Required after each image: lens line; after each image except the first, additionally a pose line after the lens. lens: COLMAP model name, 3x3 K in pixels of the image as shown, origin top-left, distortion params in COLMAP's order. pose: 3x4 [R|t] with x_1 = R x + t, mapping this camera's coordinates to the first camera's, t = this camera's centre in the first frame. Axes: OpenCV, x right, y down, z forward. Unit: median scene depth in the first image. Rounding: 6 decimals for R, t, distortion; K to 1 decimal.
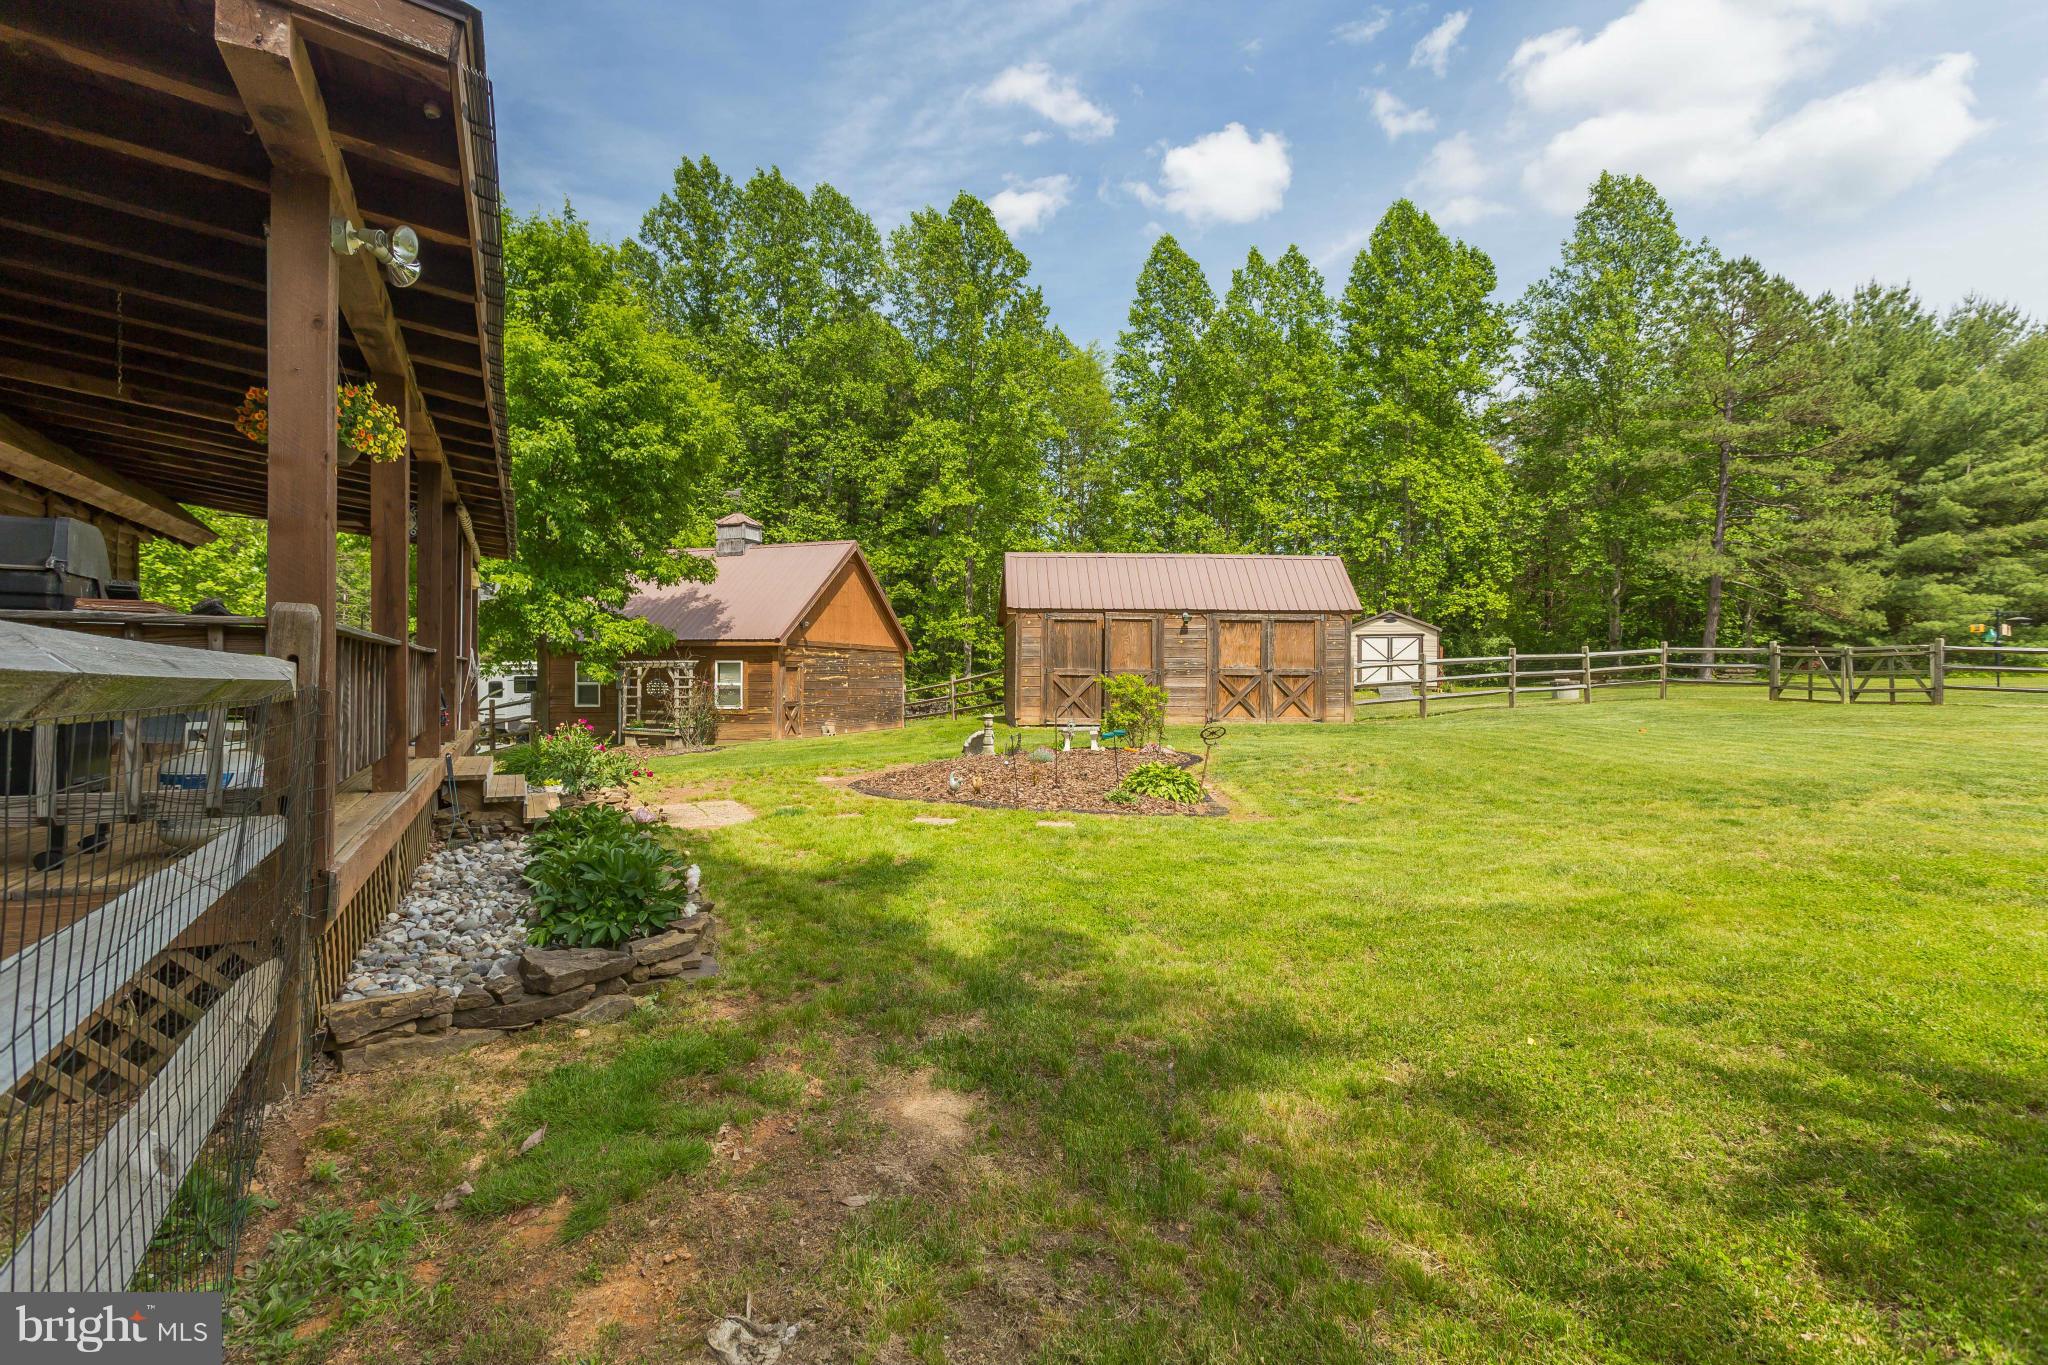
lens RADIAL K [[973.2, 0, 1028.1], [0, 973.2, 681.9], [0, 0, 1]] dist [-0.001040, 0.001778]
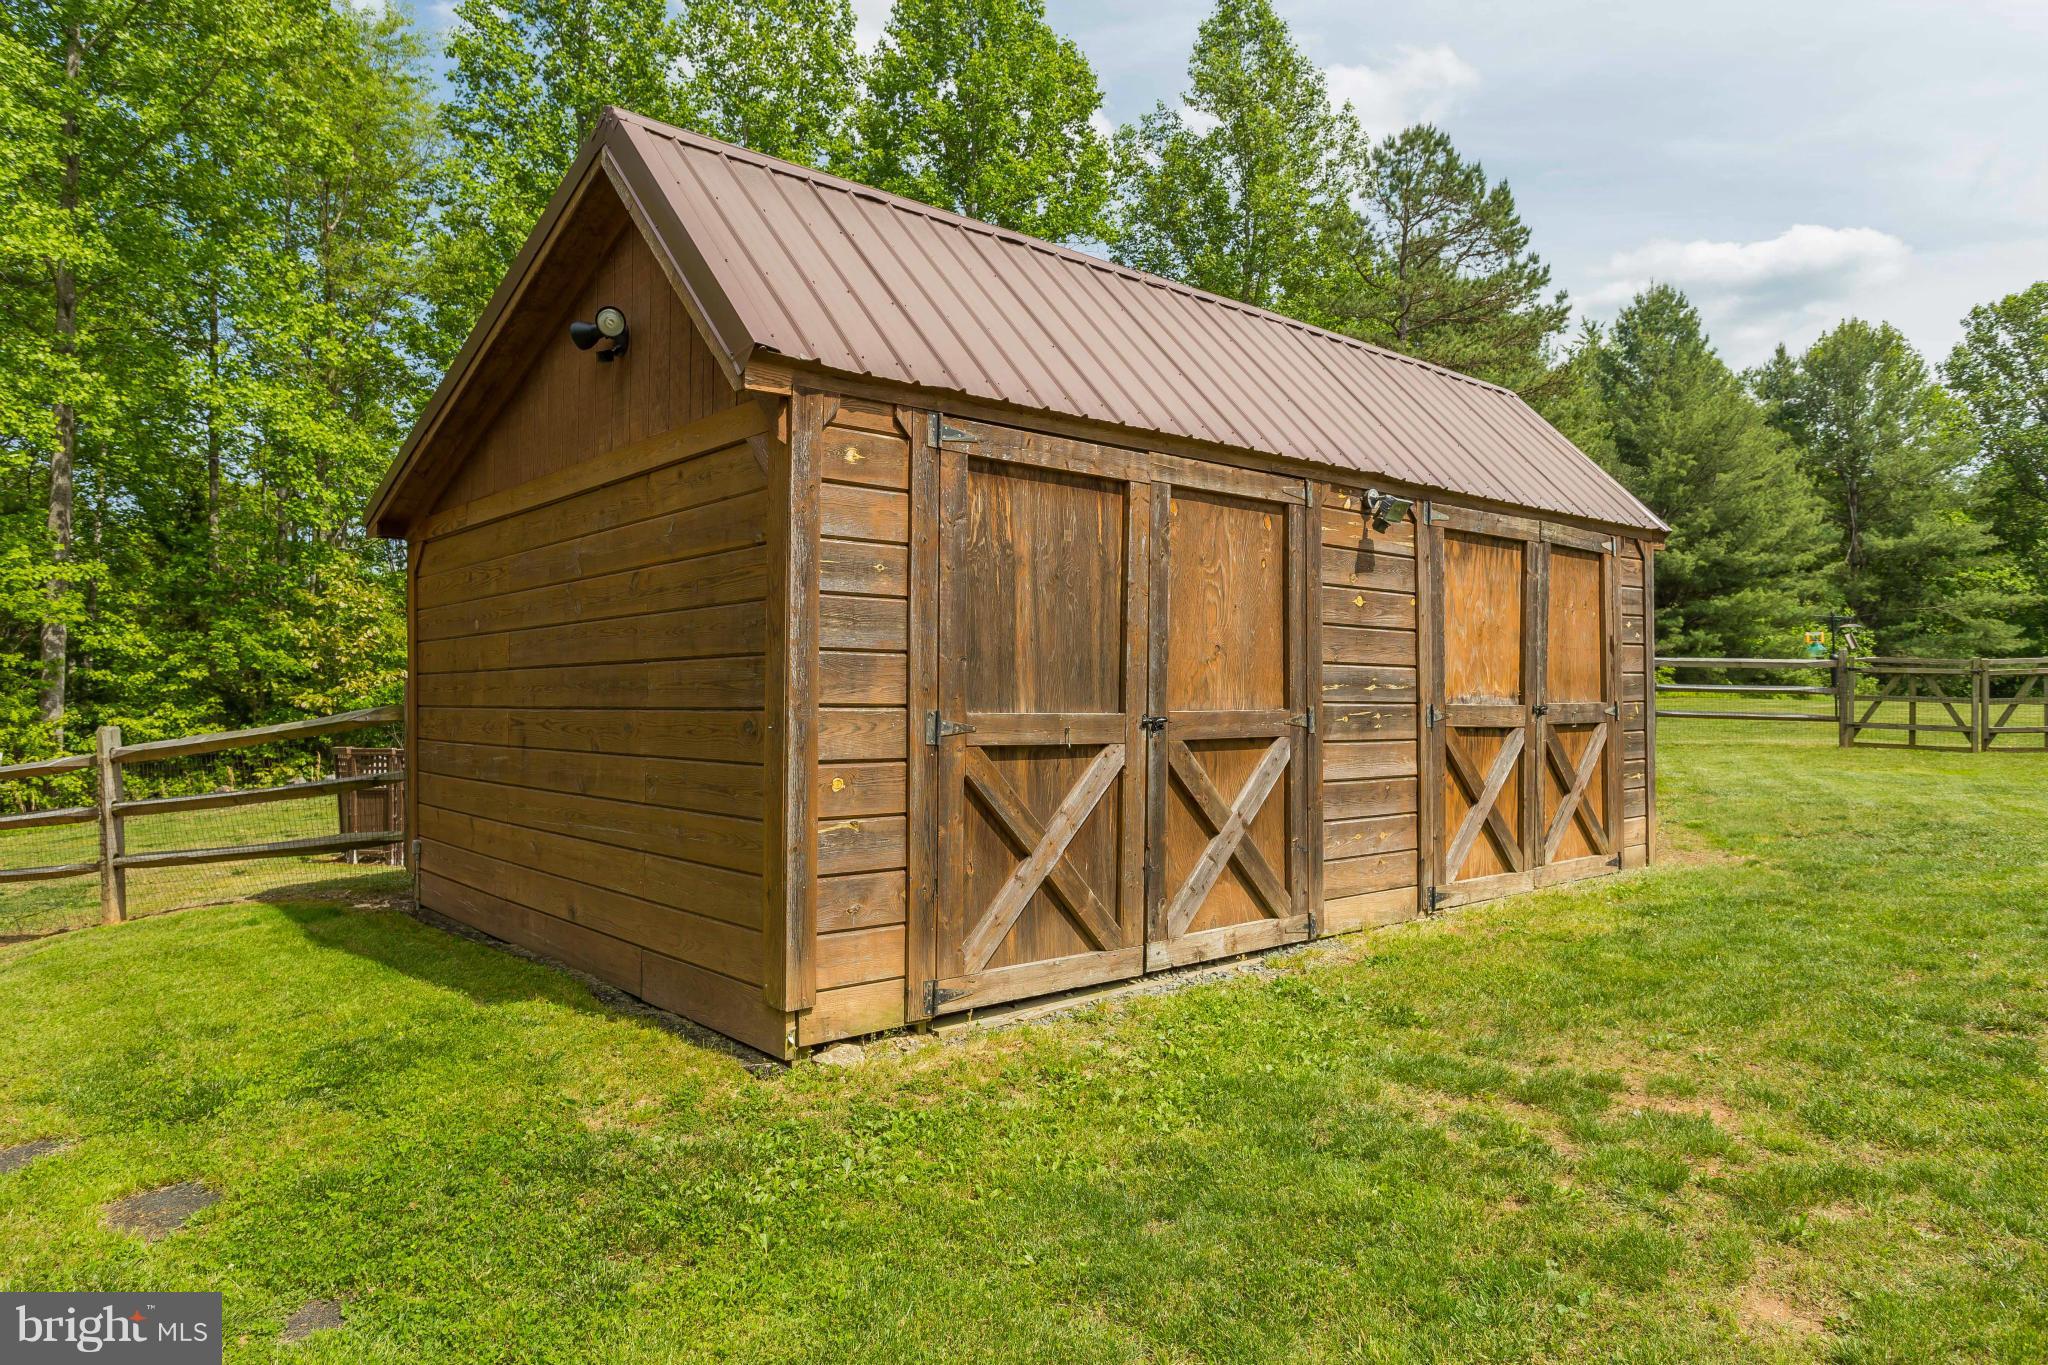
lens RADIAL K [[1262.1, 0, 1020.7], [0, 1262.1, 671.9], [0, 0, 1]] dist [0.004485, 0.000468]
pose [[0.806936, 0.006606, 0.590601, -0.093219], [0.009204, 0.999675, -0.023758, -0.013633], [-0.590567, 0.024607, 0.806614, 0.680685]]
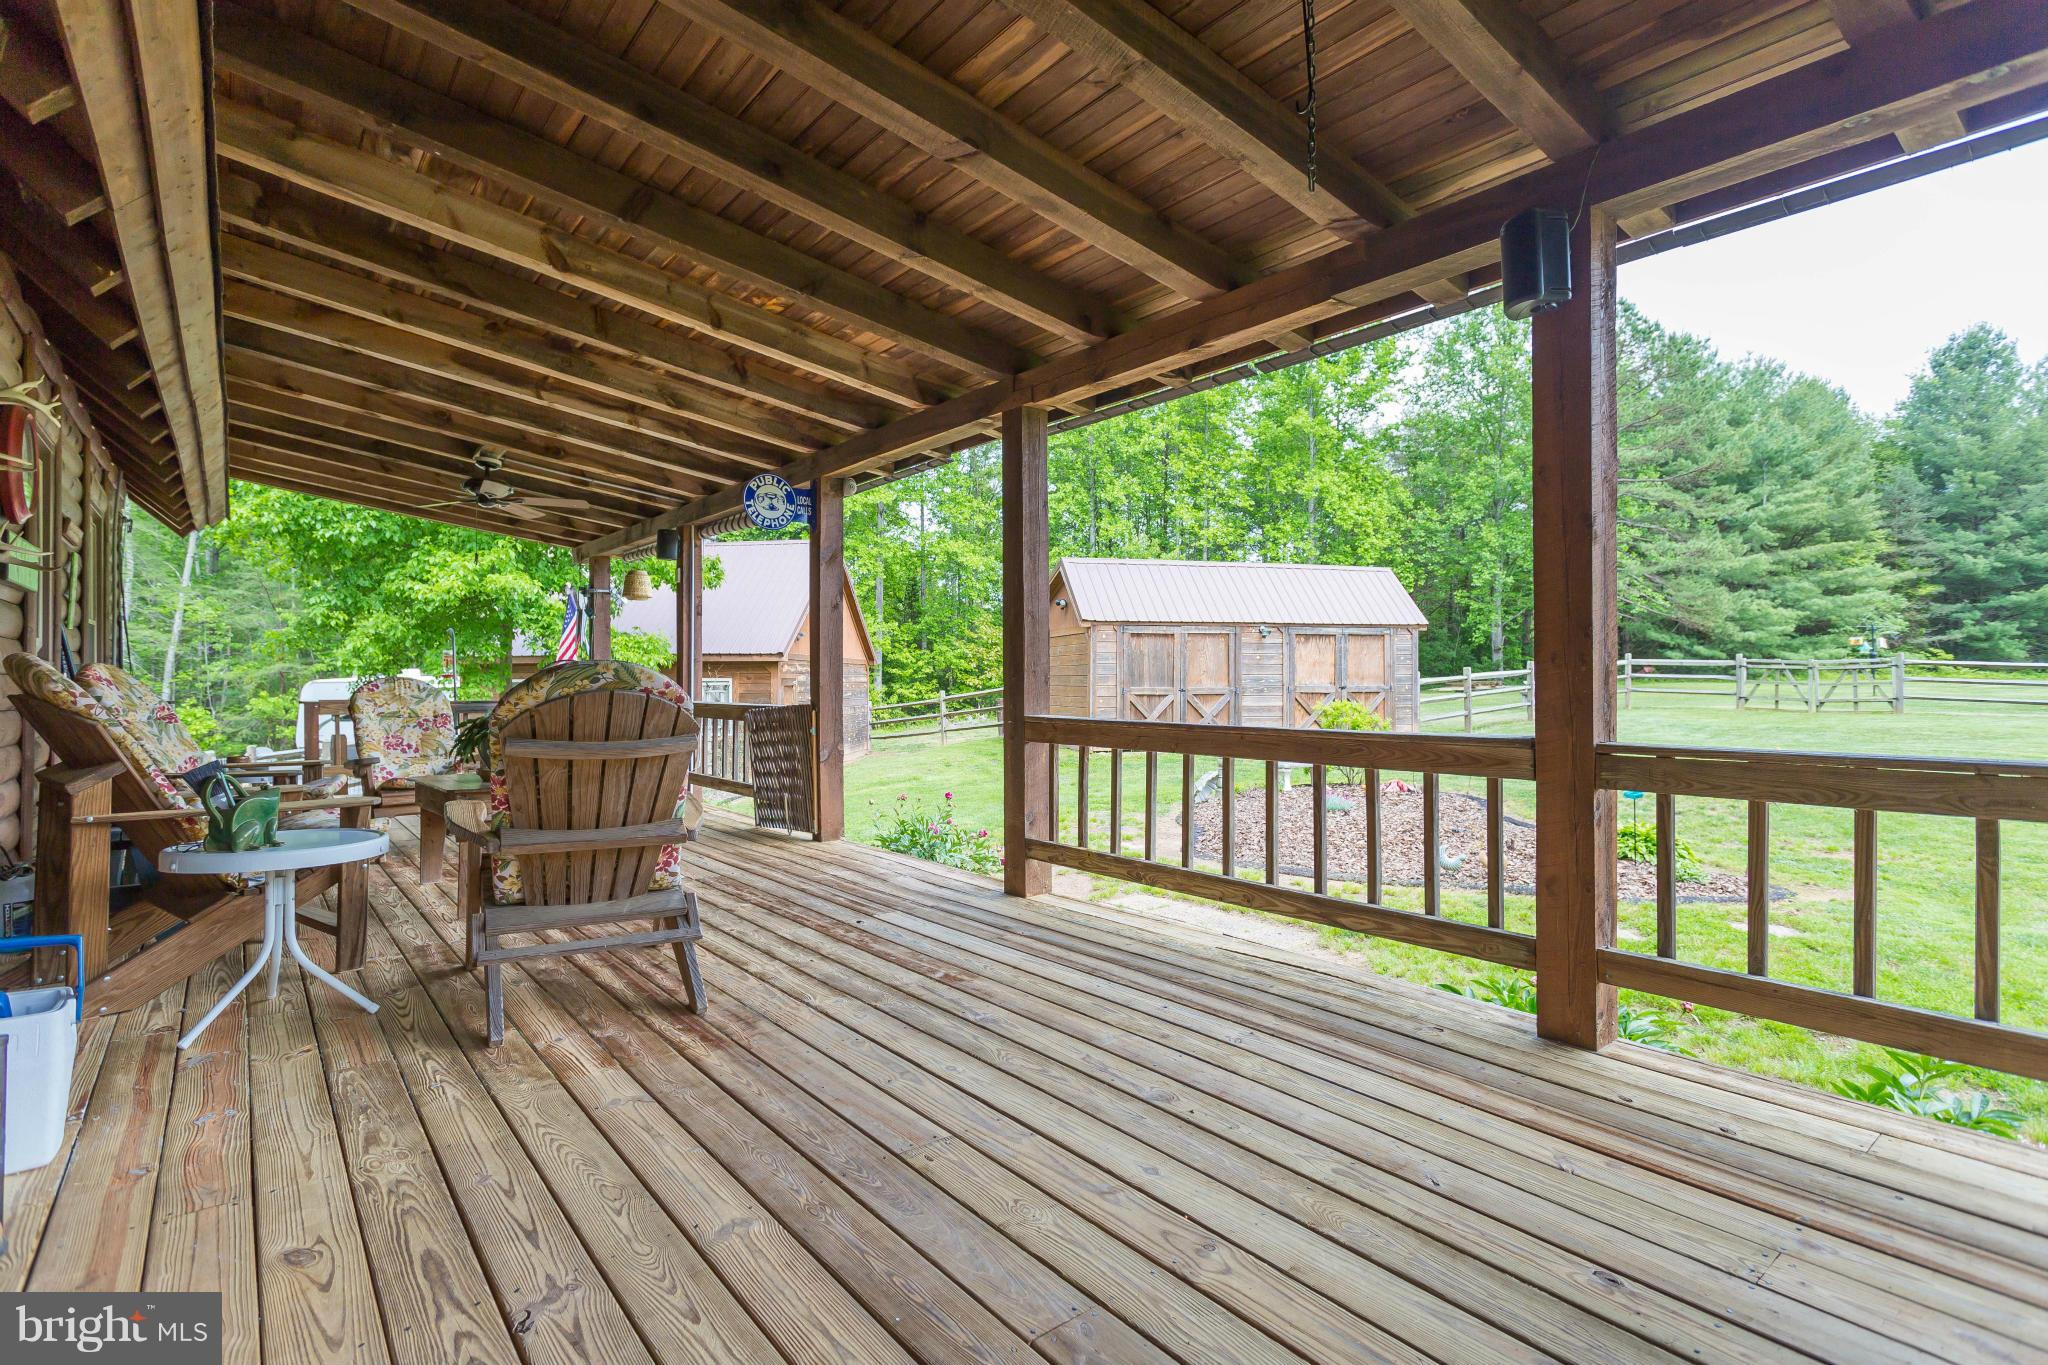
lens RADIAL K [[973.2, 0, 1029.1], [0, 973.2, 674.1], [0, 0, 1]] dist [-0.001040, 0.001778]
pose [[0.978551, -0.005770, 0.205922, -0.213230], [0.008037, 0.999916, -0.010174, -0.015314], [-0.205846, 0.011611, 0.978516, 0.120449]]
